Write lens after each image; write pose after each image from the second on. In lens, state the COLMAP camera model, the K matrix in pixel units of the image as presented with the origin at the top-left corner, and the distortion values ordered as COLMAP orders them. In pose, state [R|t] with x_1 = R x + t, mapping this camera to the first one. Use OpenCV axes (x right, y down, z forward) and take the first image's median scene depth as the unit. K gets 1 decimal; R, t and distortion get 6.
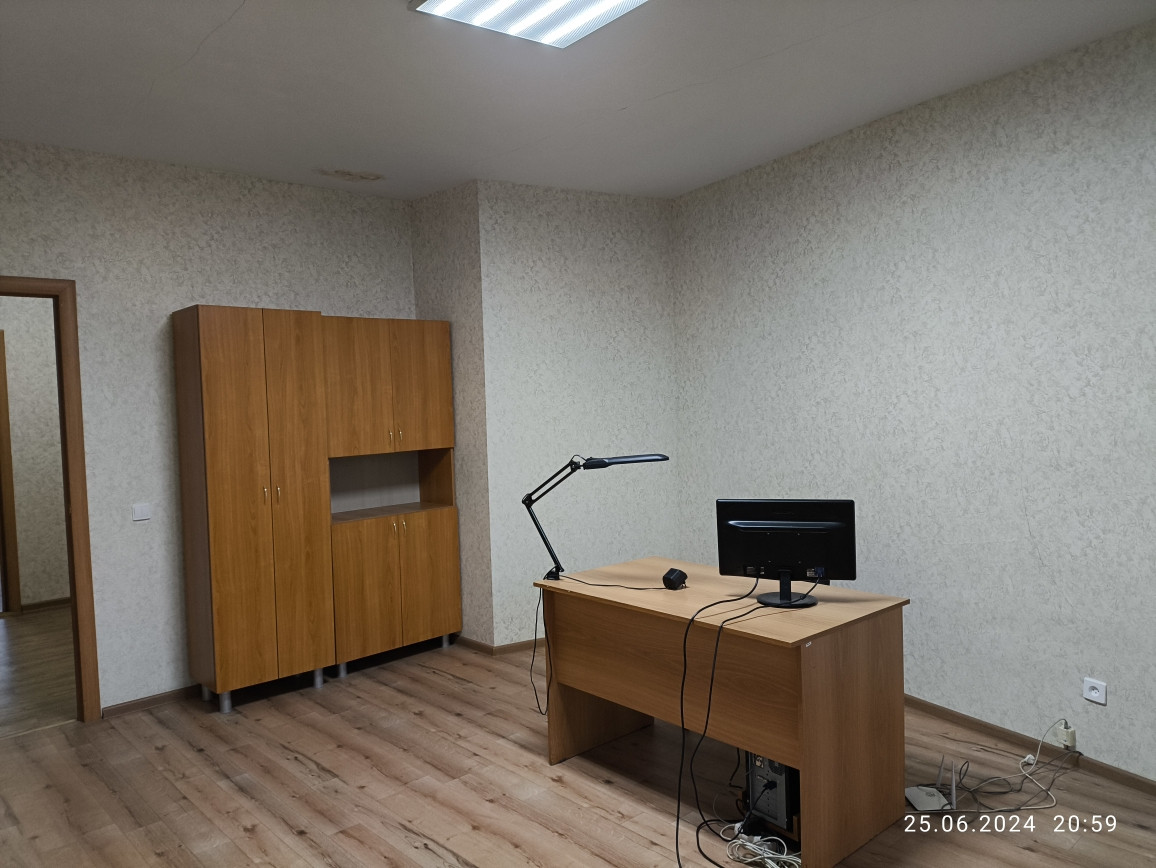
lens RADIAL K [[853.2, 0, 609.1], [0, 853.2, 428.5], [0, 0, 1]] dist [0.076964, -0.101588]
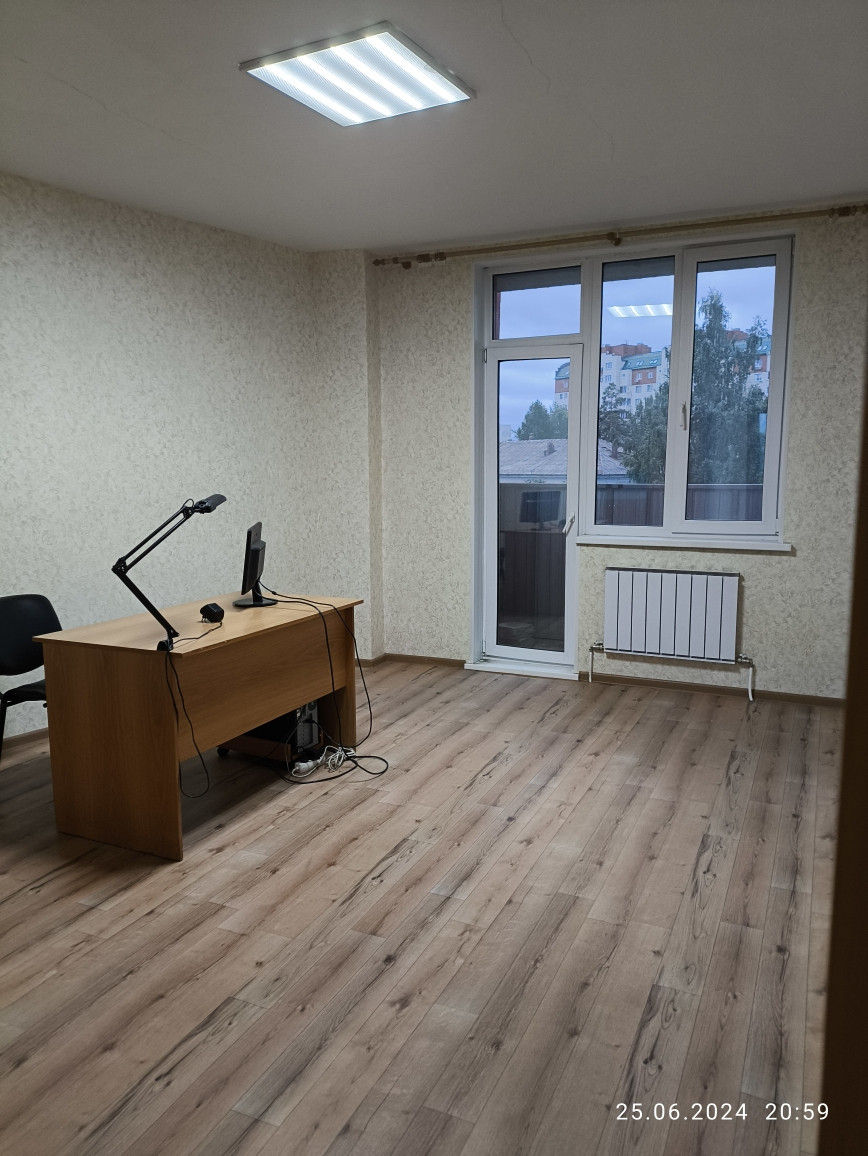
lens RADIAL K [[855.6, 0, 433.8], [0, 855.6, 566.9], [0, 0, 1]] dist [0.032353, -0.007043]
pose [[-0.377871, -0.082696, 0.922158, -0.769236], [0.056850, 0.992051, 0.112259, 0.011563], [-0.924111, 0.094844, -0.370166, 0.866802]]
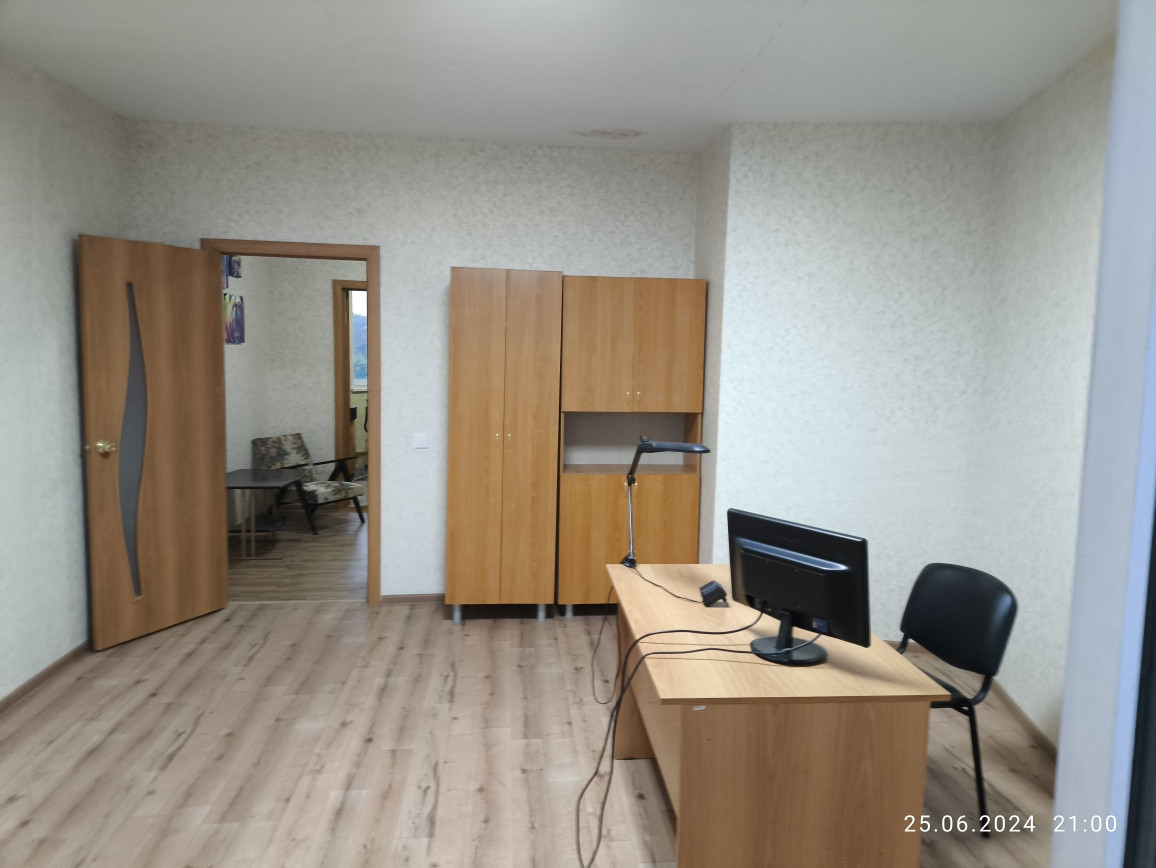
lens RADIAL K [[853.2, 0, 604.0], [0, 853.2, 432.1], [0, 0, 1]] dist [0.076964, -0.101588]
pose [[0.801560, 0.109395, -0.587821, 0.358024], [-0.075463, 0.993768, 0.082040, -0.032598], [0.593133, -0.021401, 0.804820, 0.200307]]
